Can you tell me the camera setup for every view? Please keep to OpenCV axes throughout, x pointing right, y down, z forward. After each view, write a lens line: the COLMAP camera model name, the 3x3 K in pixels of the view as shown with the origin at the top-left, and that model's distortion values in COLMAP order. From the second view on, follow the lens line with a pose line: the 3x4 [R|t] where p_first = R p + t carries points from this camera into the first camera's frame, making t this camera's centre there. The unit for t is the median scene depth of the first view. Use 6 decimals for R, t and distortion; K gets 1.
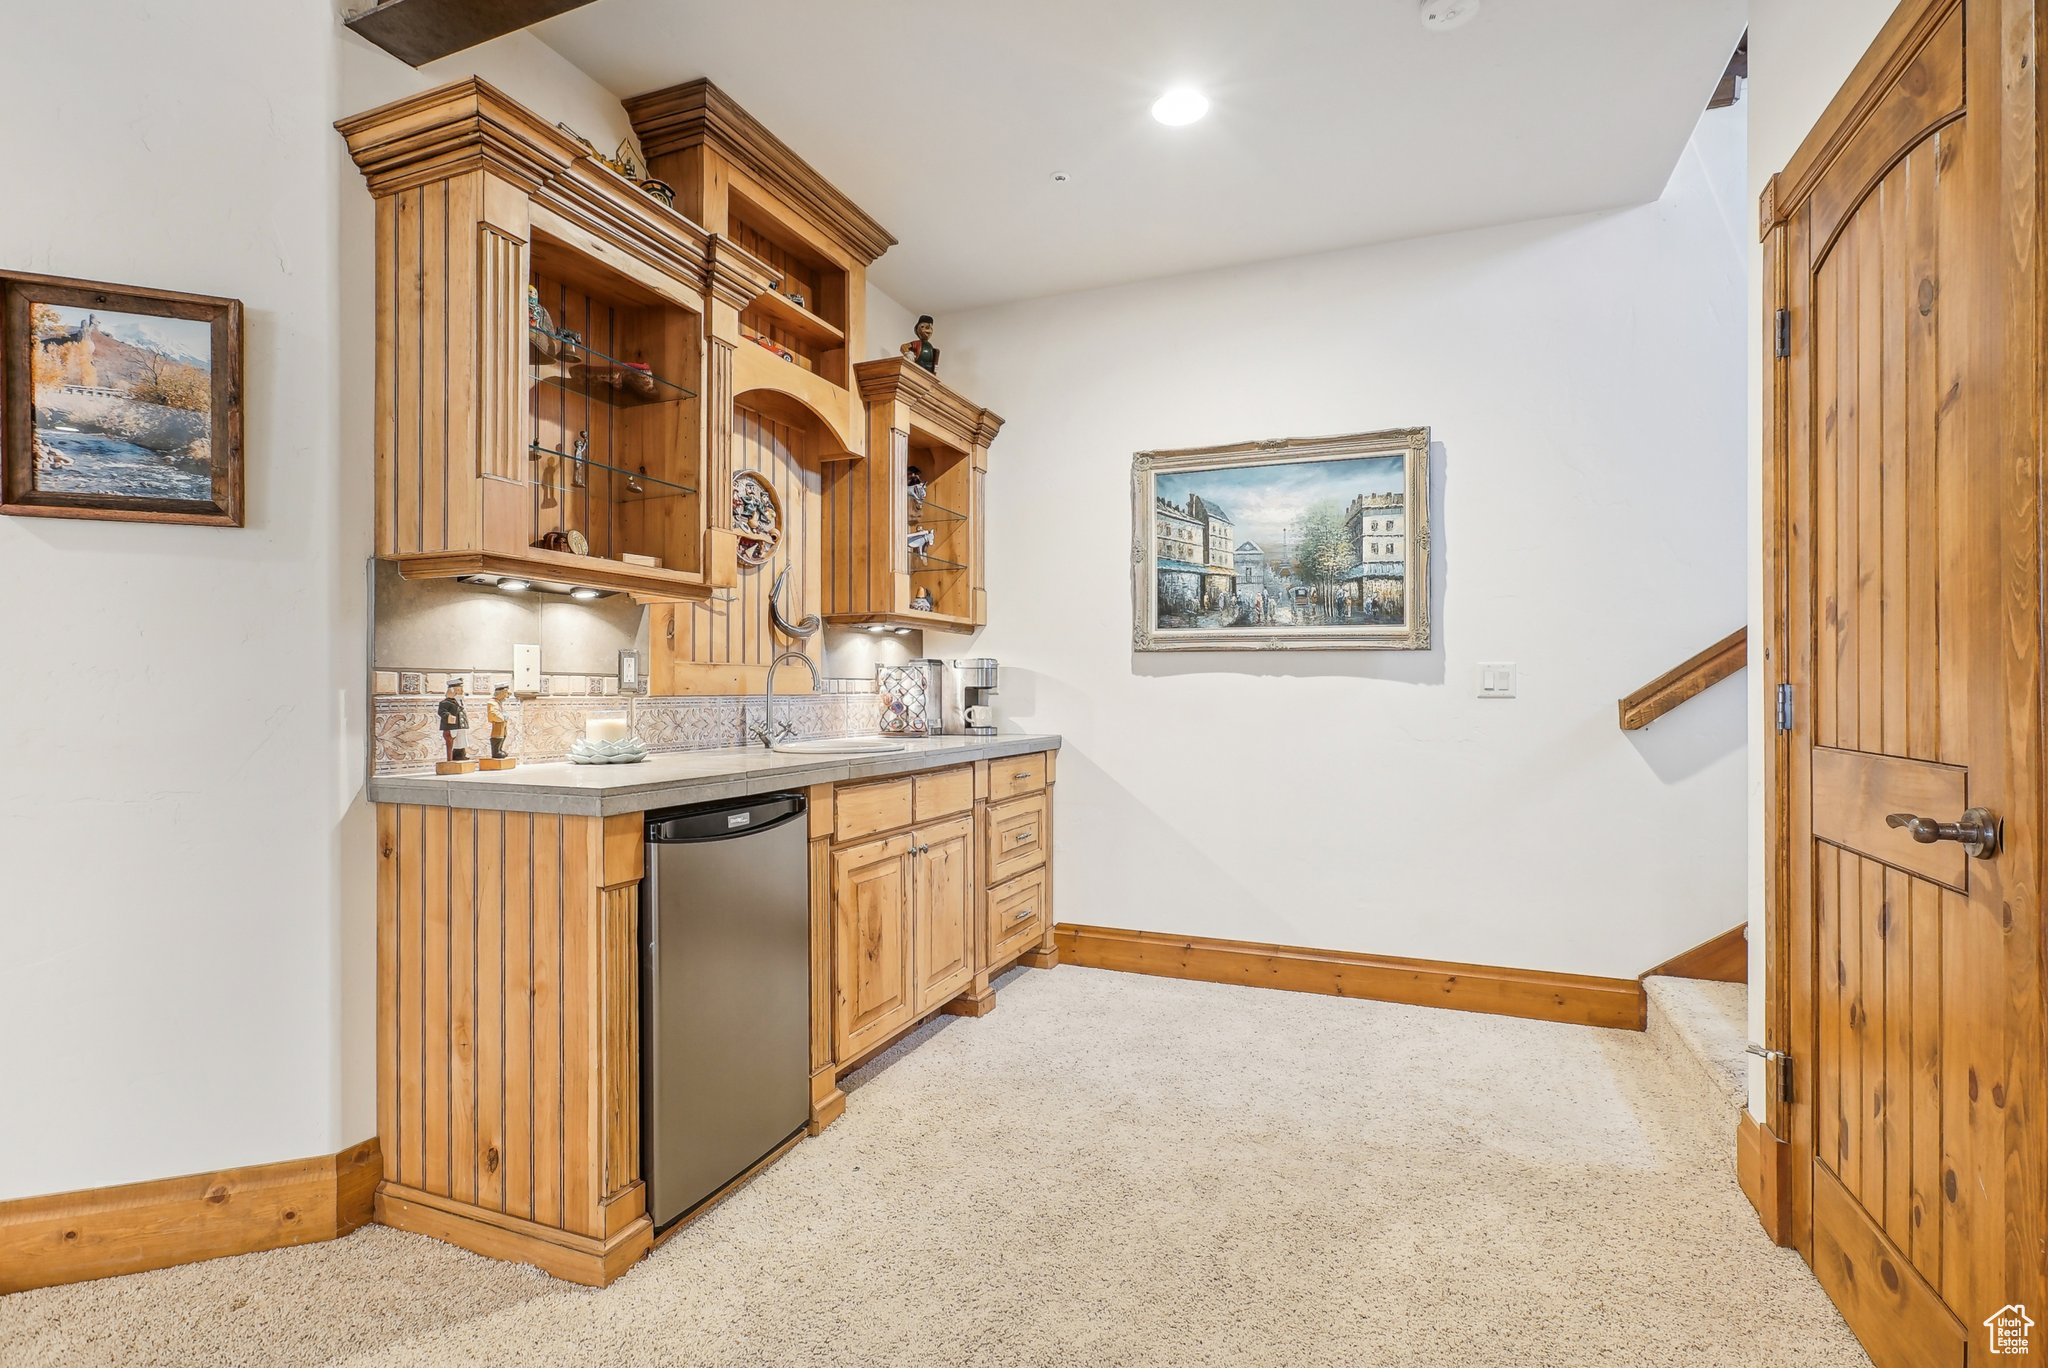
lens RADIAL K [[954.0, 0, 1036.0], [0, 954.0, 693.3], [0, 0, 1]] dist [-0.022215, 0.010872]
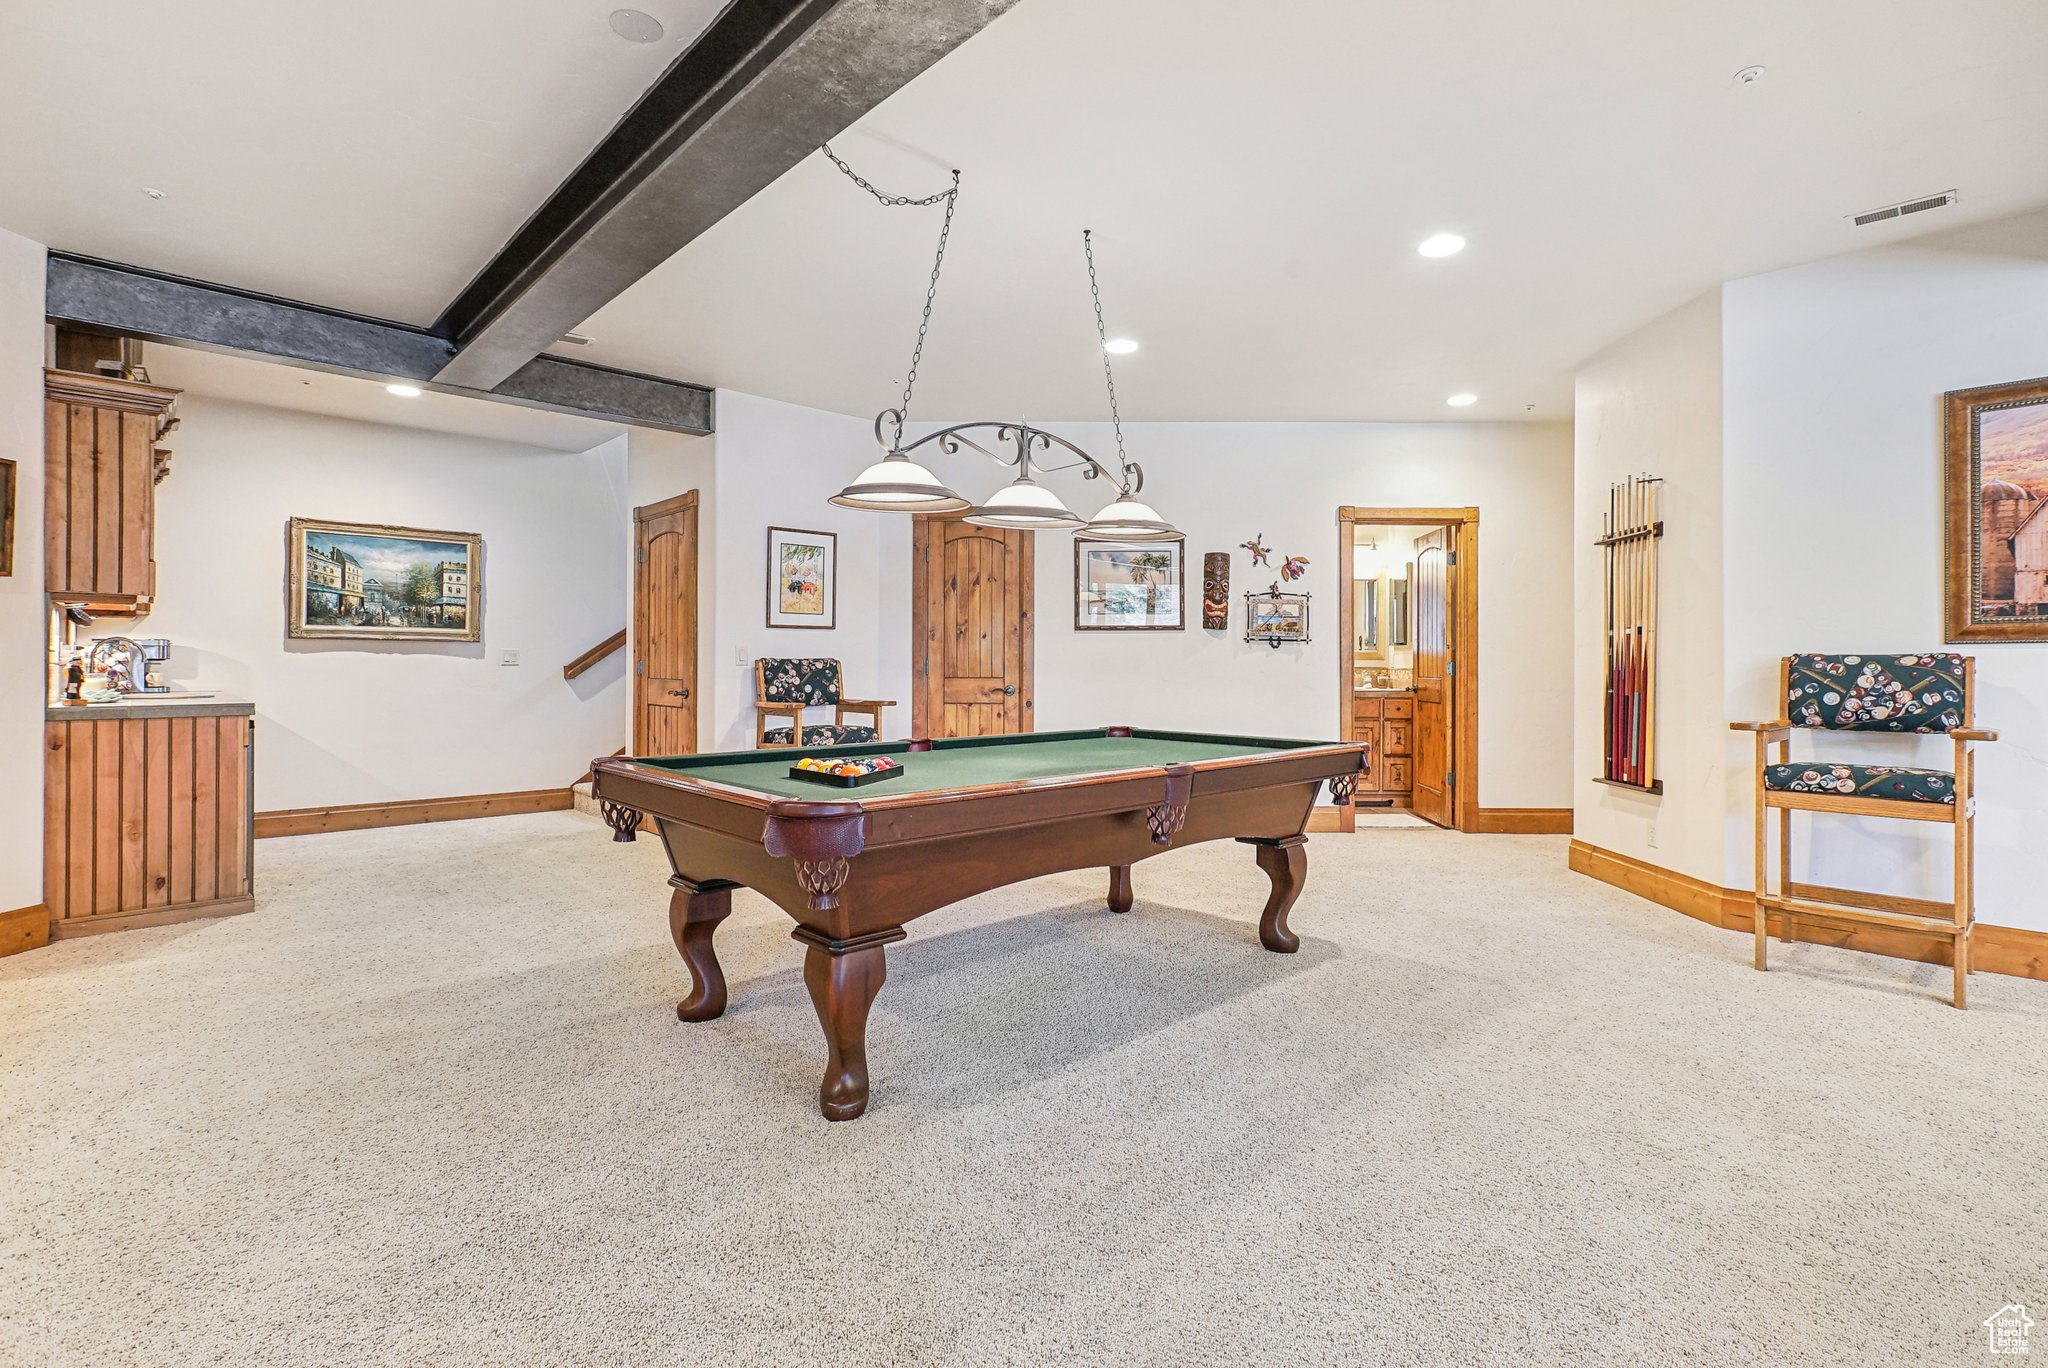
lens RADIAL K [[954.0, 0, 1049.1], [0, 954.0, 653.9], [0, 0, 1]] dist [-0.022215, 0.010872]
pose [[0.399839, 0.007539, 0.916554, -0.930592], [0.001599, 0.999959, -0.008923, 0.000302], [-0.916584, 0.005033, 0.399810, -0.908774]]
